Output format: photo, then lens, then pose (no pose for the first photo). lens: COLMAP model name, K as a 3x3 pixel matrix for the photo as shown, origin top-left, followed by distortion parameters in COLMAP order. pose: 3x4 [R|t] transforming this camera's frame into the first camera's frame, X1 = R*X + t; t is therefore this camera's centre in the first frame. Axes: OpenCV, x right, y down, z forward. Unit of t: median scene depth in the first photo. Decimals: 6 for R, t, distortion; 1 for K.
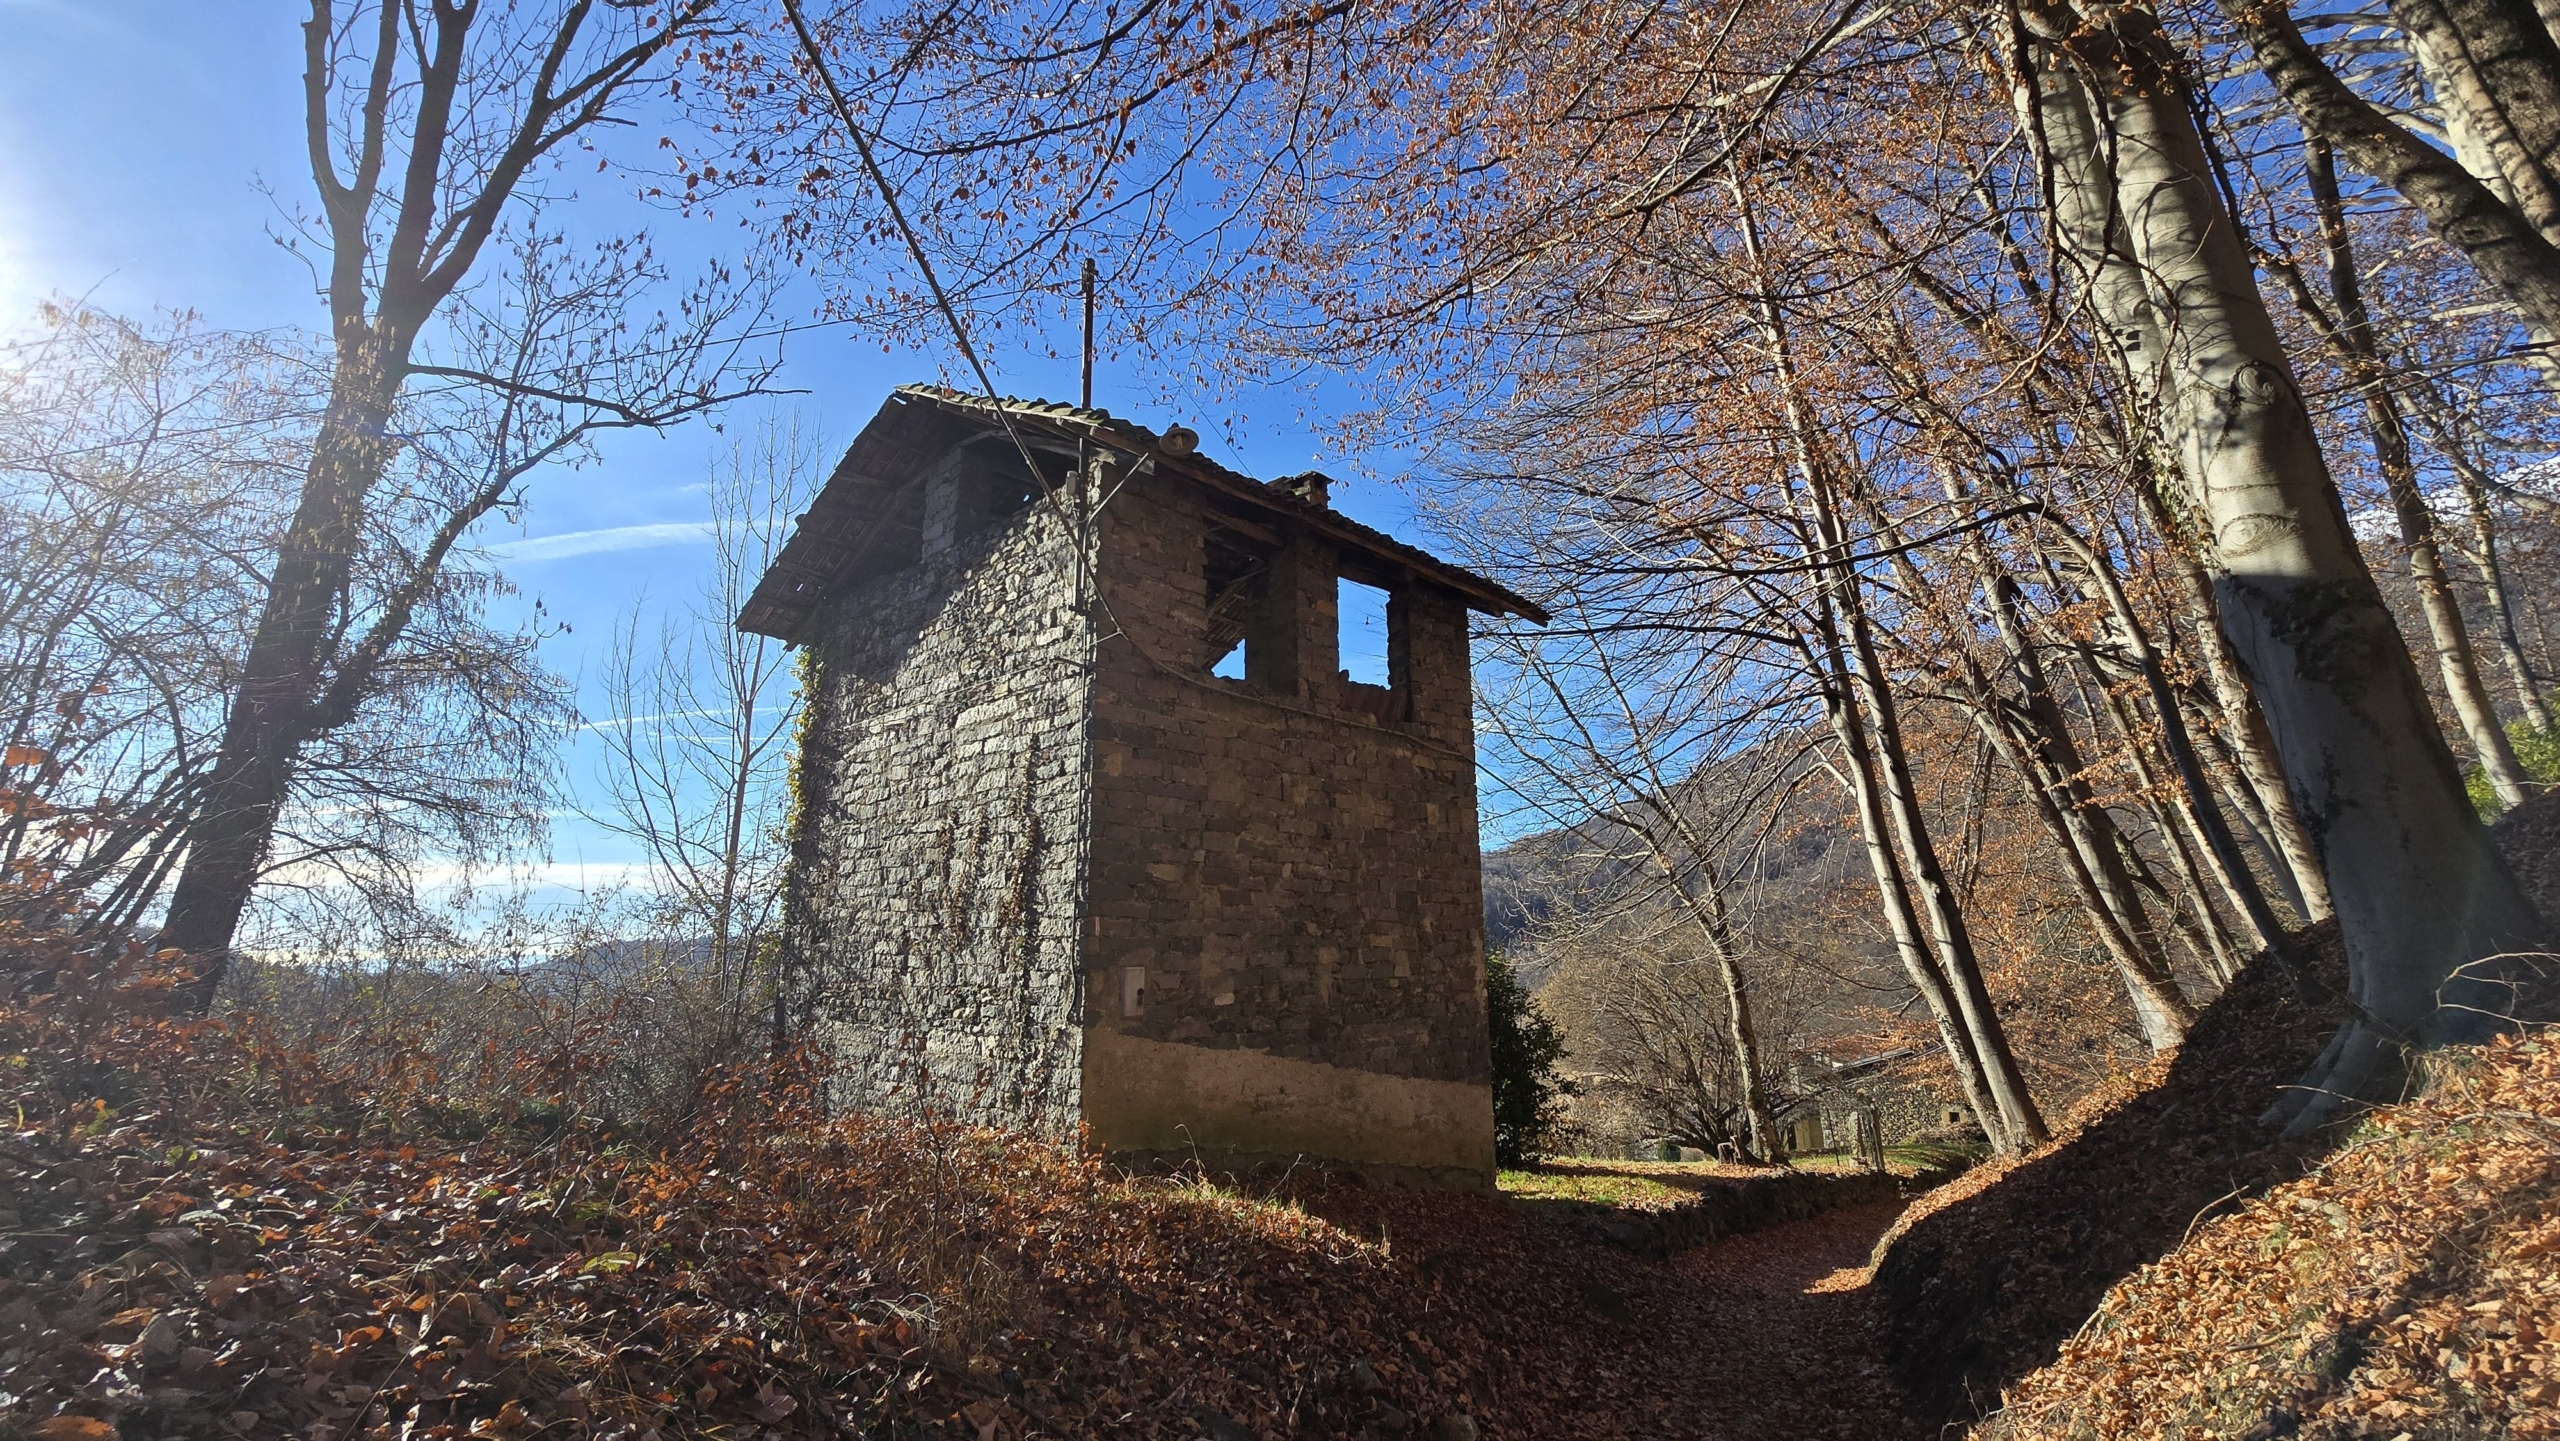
lens RADIAL K [[1070.9, 0, 1273.6], [0, 1070.9, 705.9], [0, 0, 1]] dist [-0.008961, 0.001429]
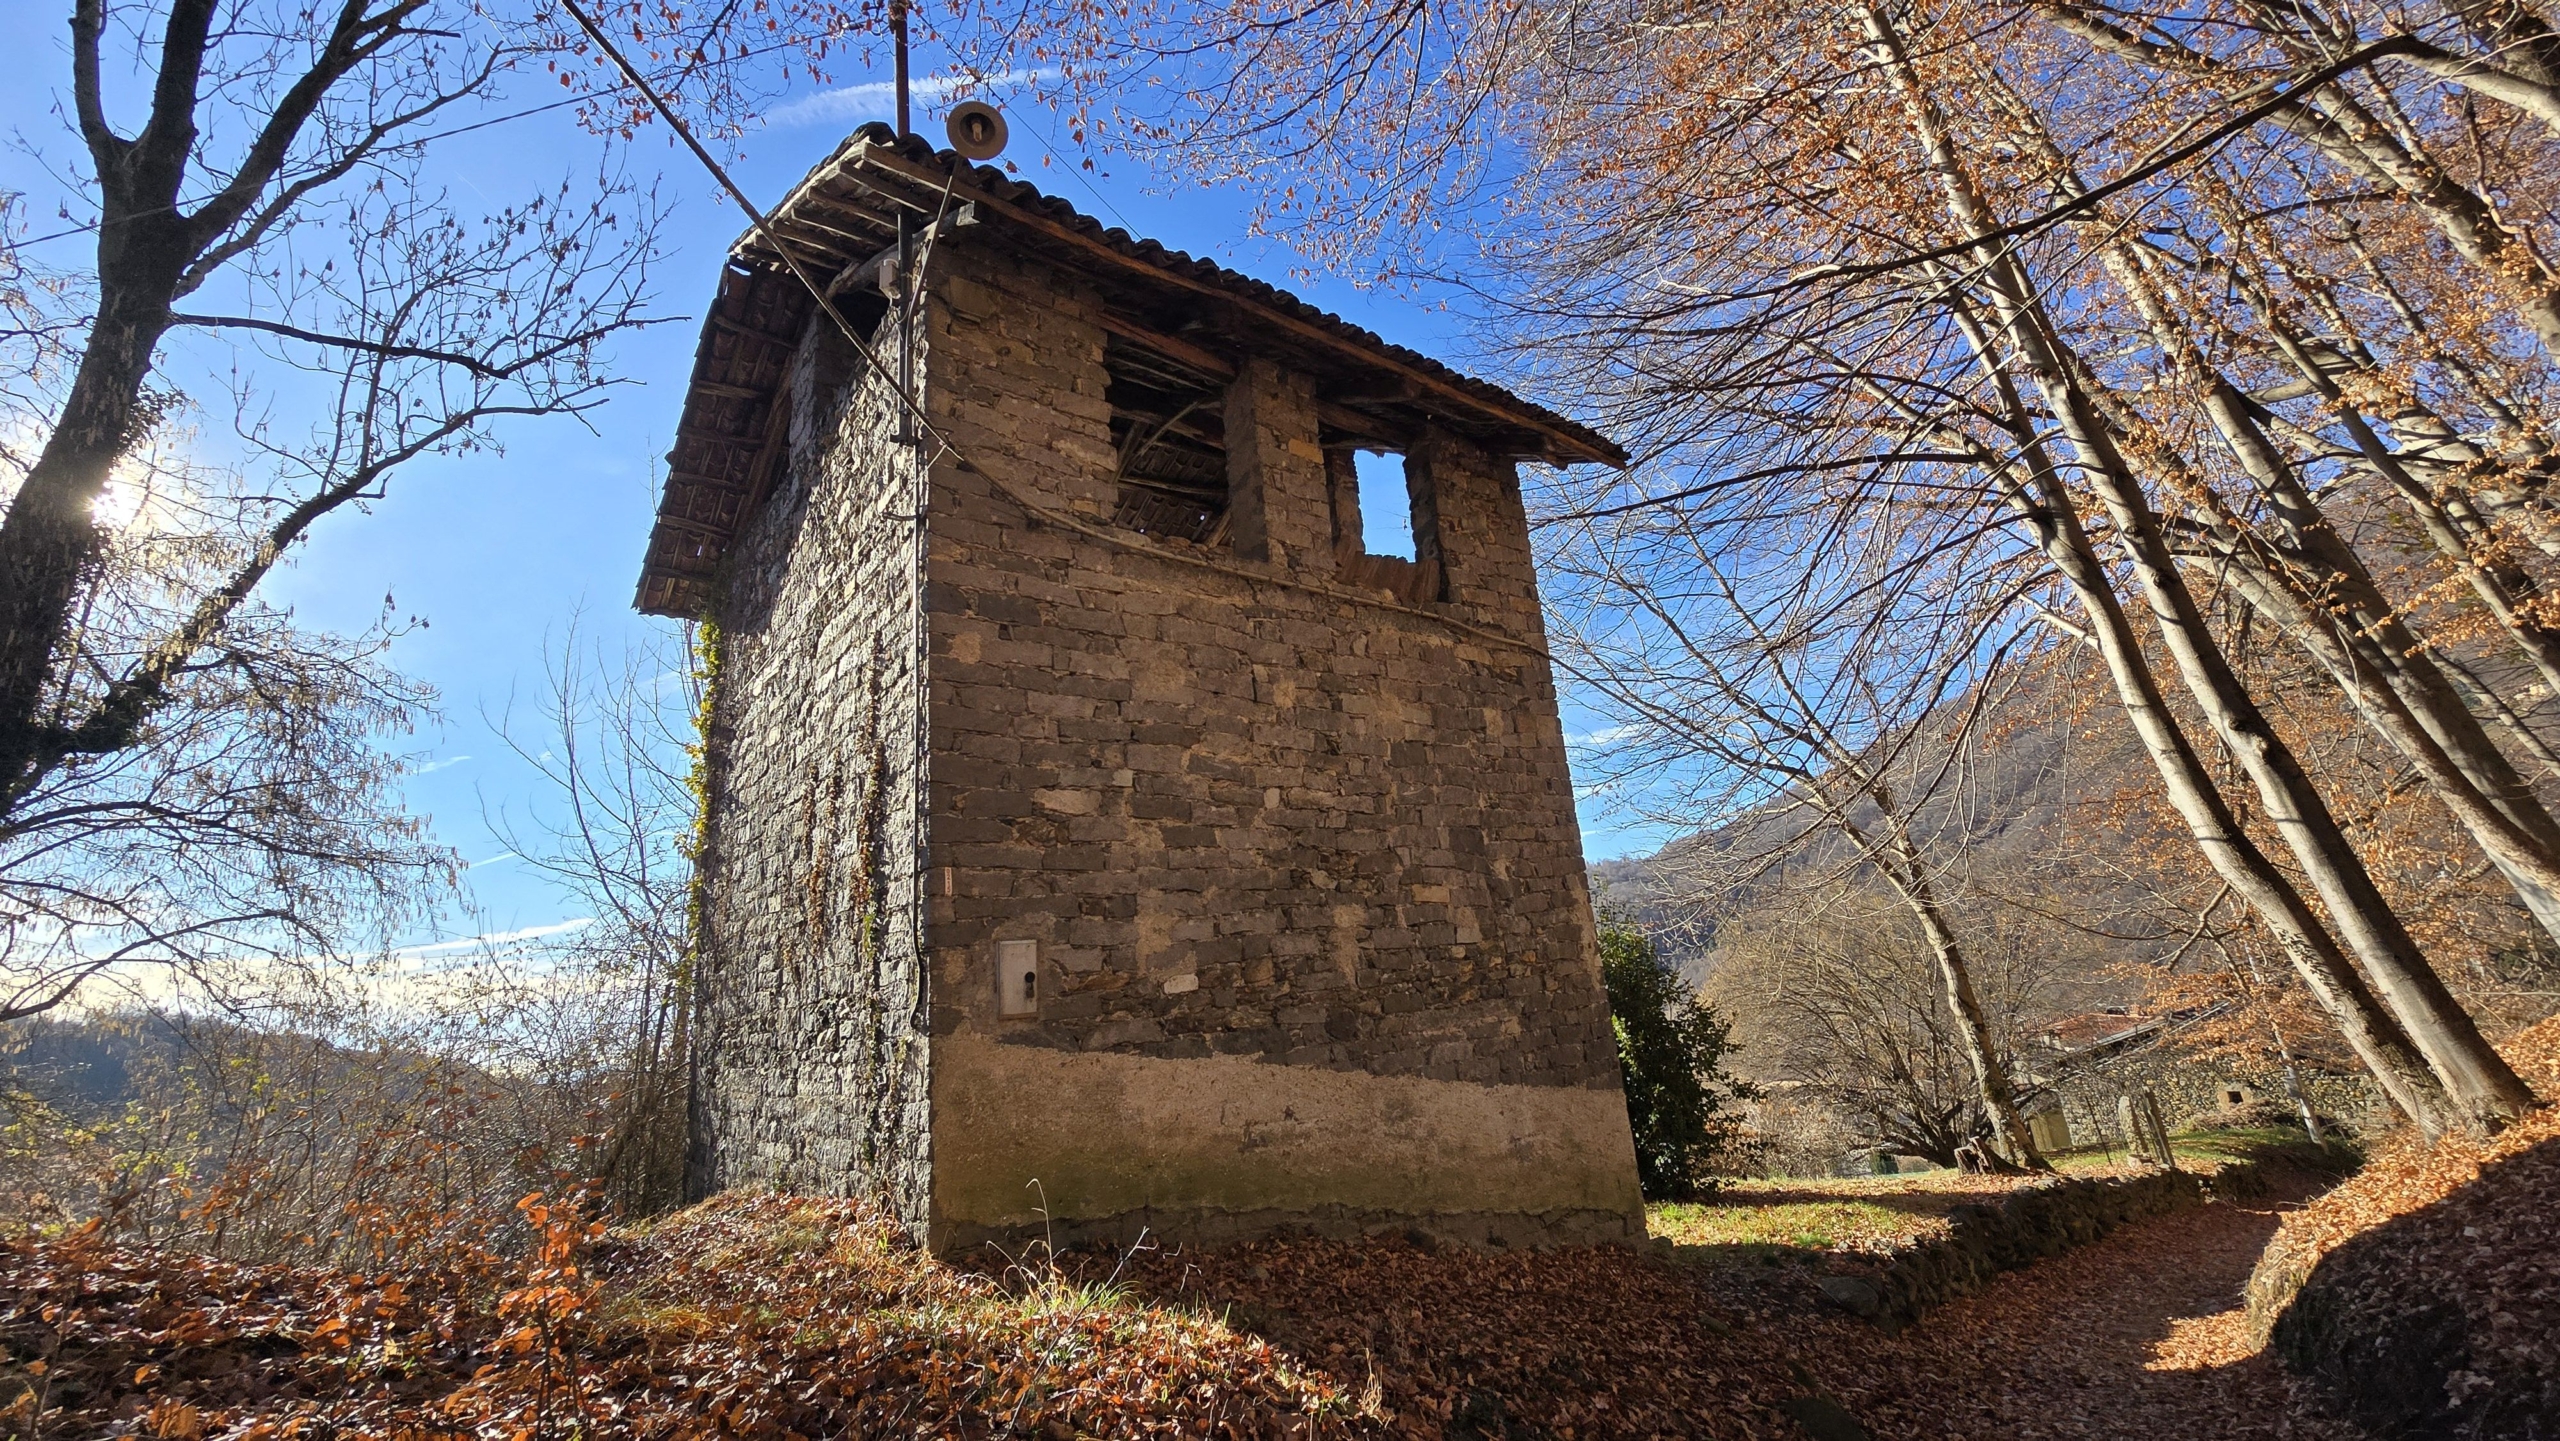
lens RADIAL K [[1070.9, 0, 1266.6], [0, 1070.9, 702.7], [0, 0, 1]] dist [-0.008961, 0.001429]
pose [[0.985942, -0.118816, -0.117480, 0.092151], [0.114315, 0.992454, -0.044358, 0.114011], [0.121864, 0.030305, 0.992084, 0.281230]]
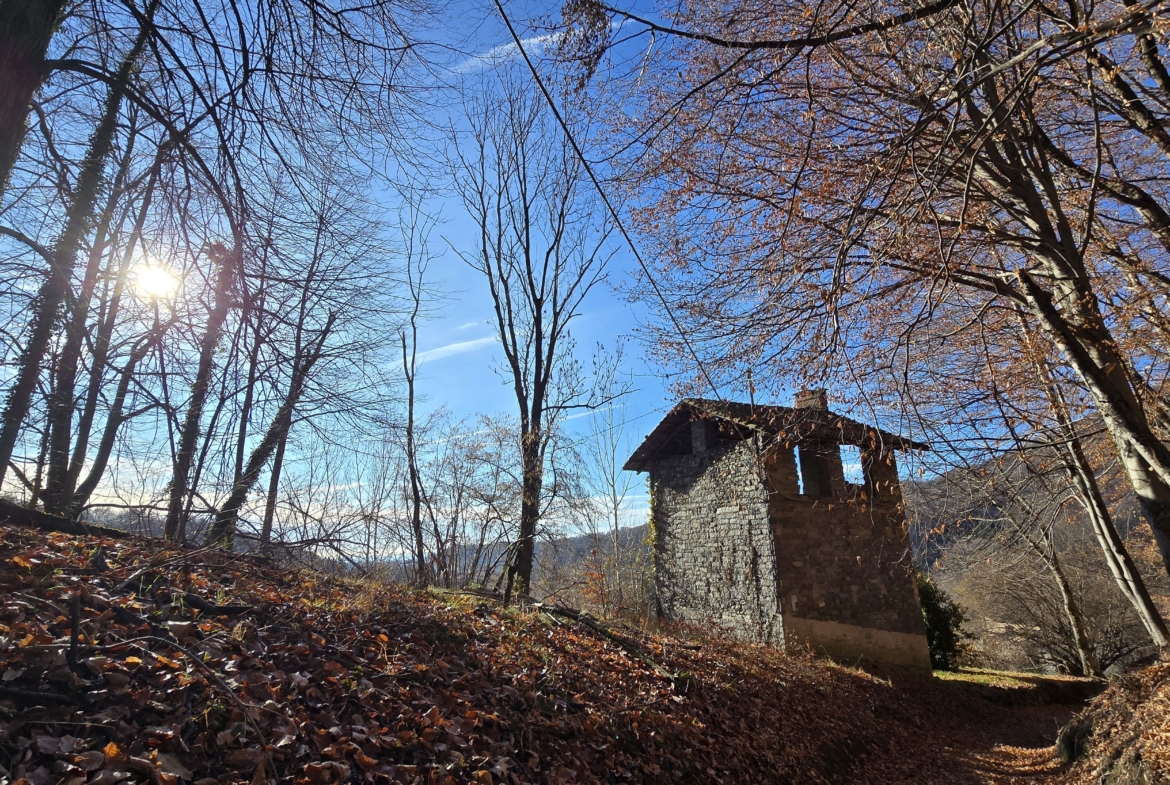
lens RADIAL K [[566.5, 0, 581.4], [0, 566.5, 378.1], [0, 0, 1]] dist [-0.010744, 0.000729]
pose [[0.939956, -0.108249, -0.323675, -0.085711], [0.086827, 0.993010, -0.079956, -0.261436], [0.330067, 0.047051, 0.942784, -0.683862]]
